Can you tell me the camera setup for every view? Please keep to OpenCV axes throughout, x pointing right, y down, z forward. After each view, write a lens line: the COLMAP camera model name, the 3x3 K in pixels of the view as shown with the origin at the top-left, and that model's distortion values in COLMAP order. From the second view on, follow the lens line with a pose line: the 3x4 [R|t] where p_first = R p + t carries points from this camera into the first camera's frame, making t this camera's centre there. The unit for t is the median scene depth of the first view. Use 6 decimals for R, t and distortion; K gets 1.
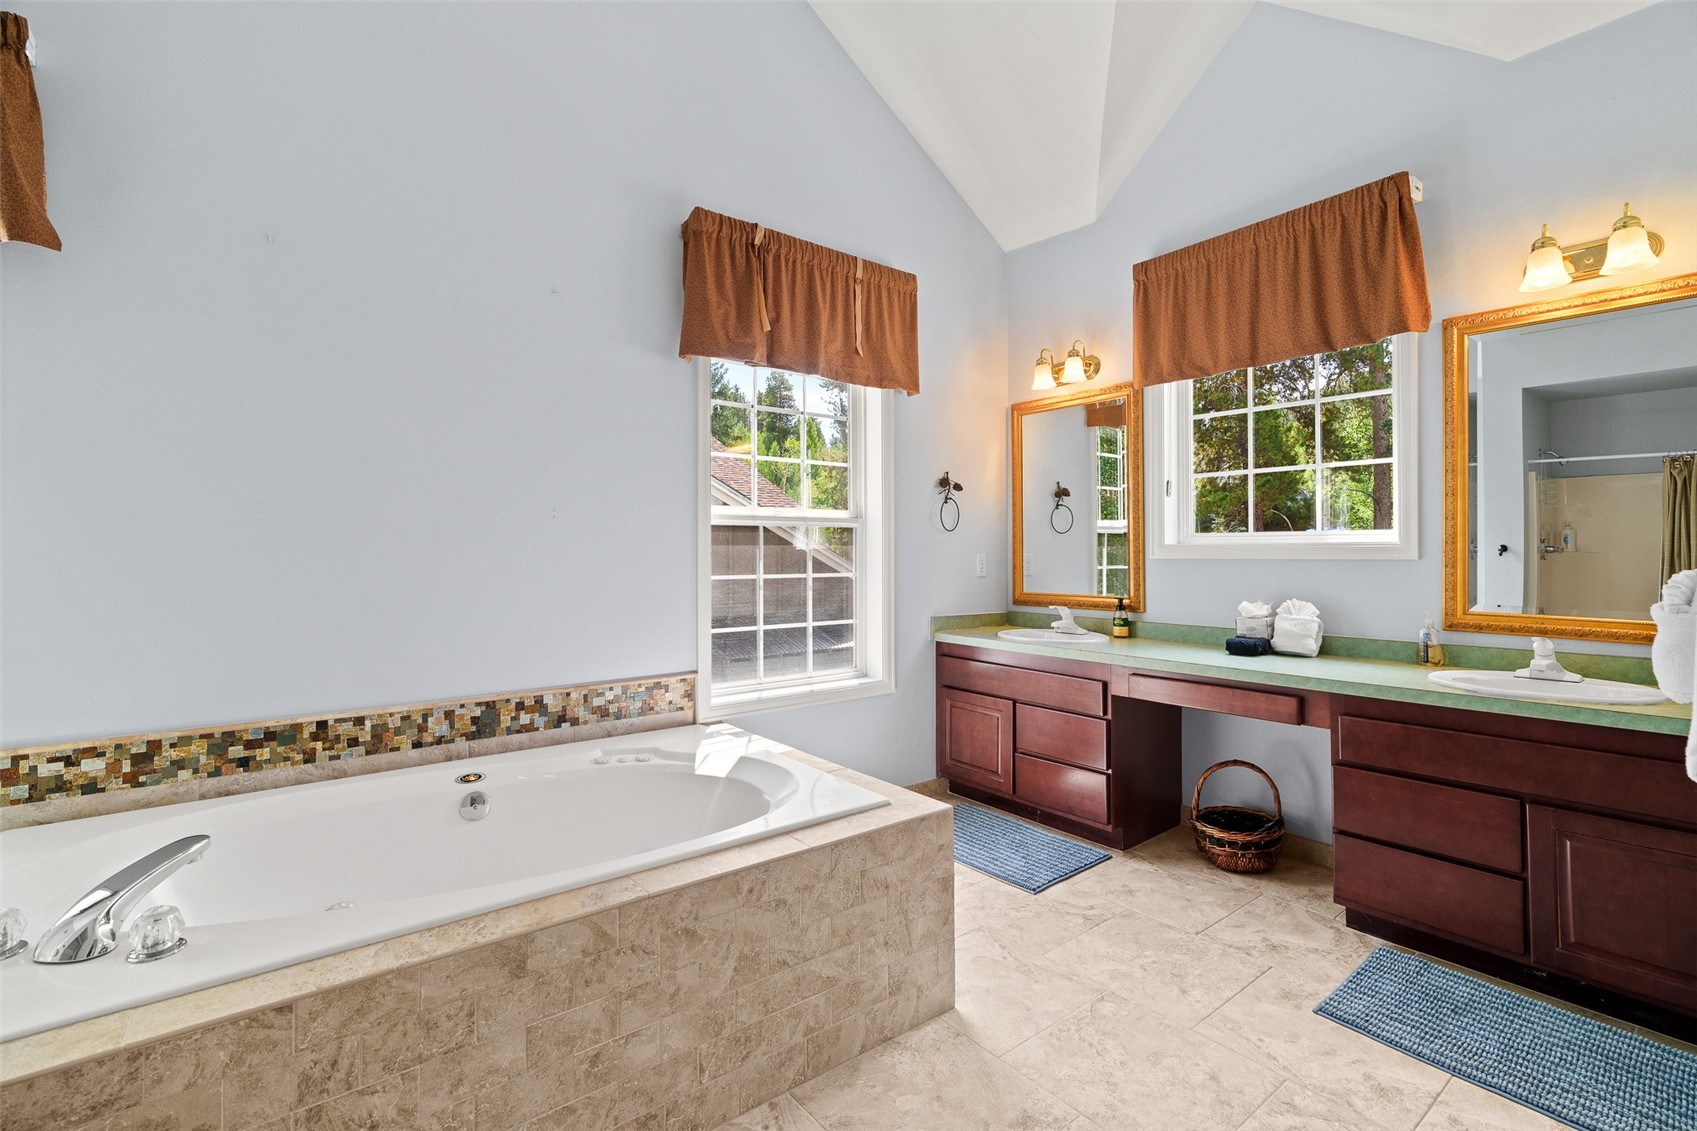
lens RADIAL K [[766.1, 0, 845.4], [0, 766.1, 549.2], [0, 0, 1]] dist [-0.014490, 0.003980]
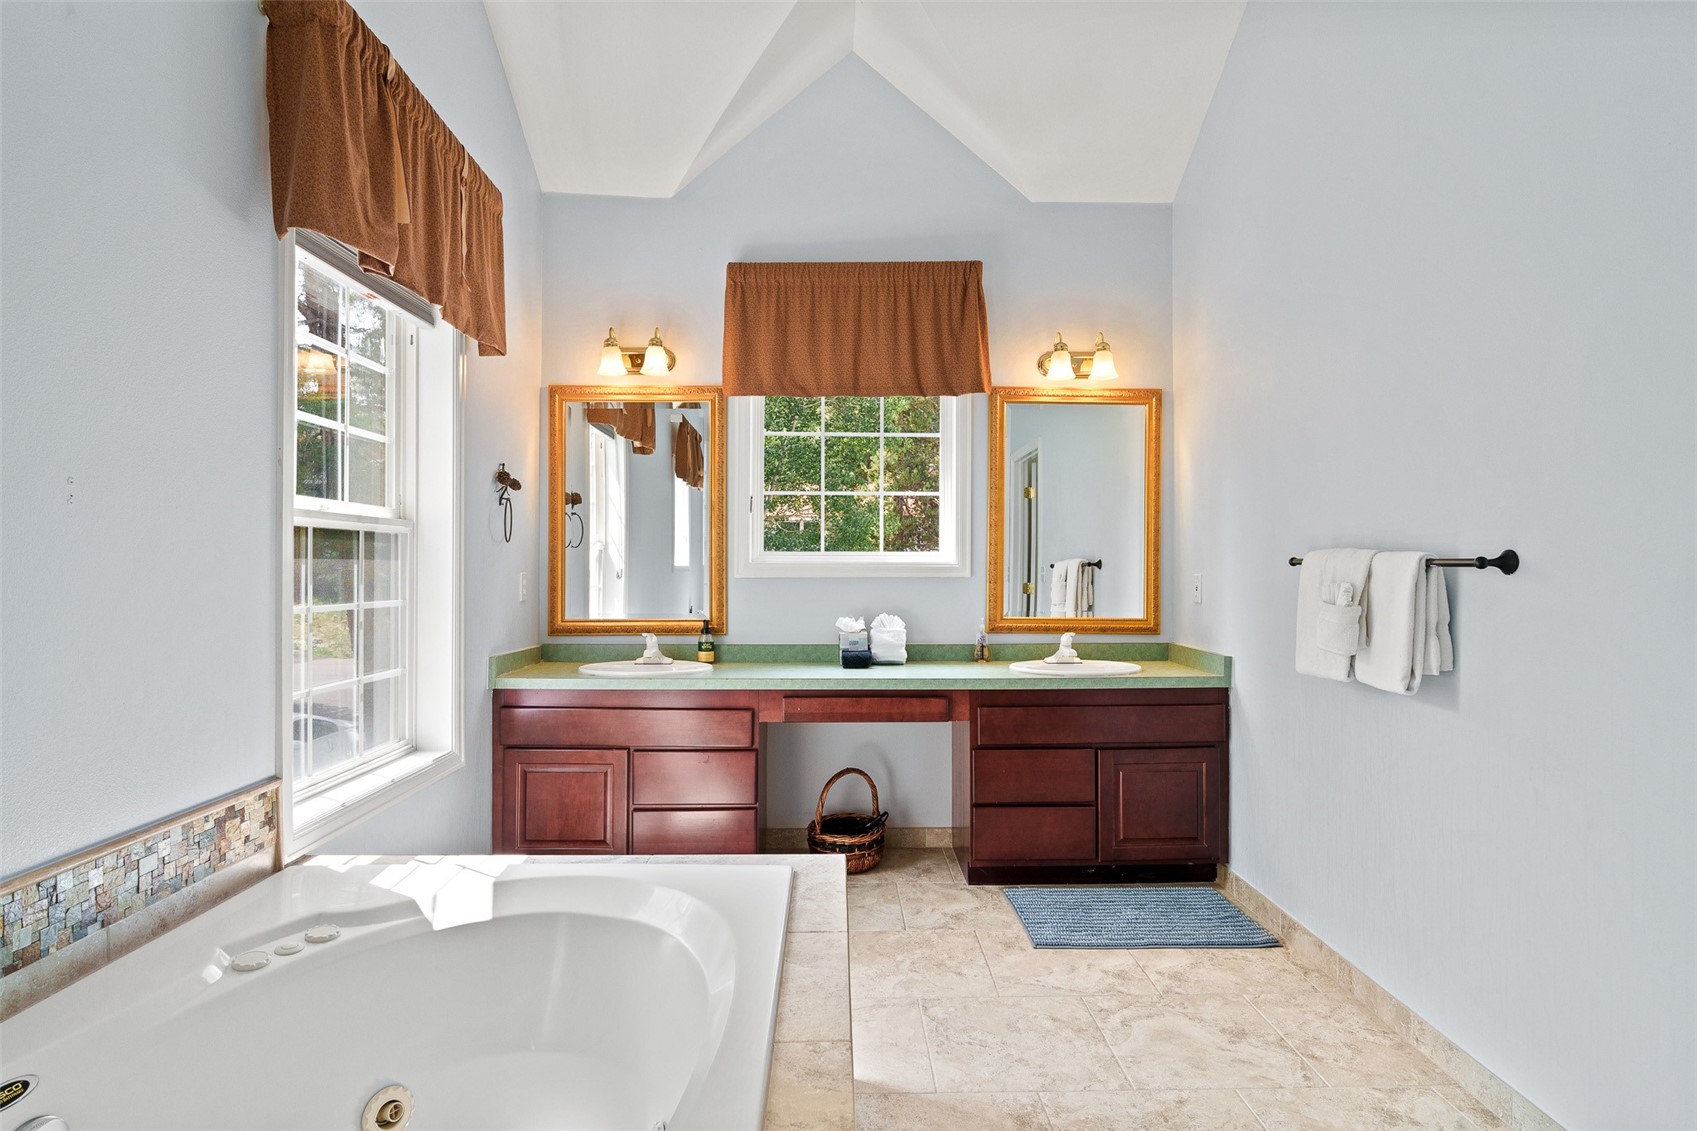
lens RADIAL K [[906.3, 0, 852.8], [0, 906.3, 574.2], [0, 0, 1]] dist [-0.006821, 0.002359]
pose [[0.595879, -0.001993, 0.803072, -0.498743], [-0.004875, 0.999970, 0.006099, 0.000982], [-0.803059, -0.007550, 0.595851, 0.256612]]
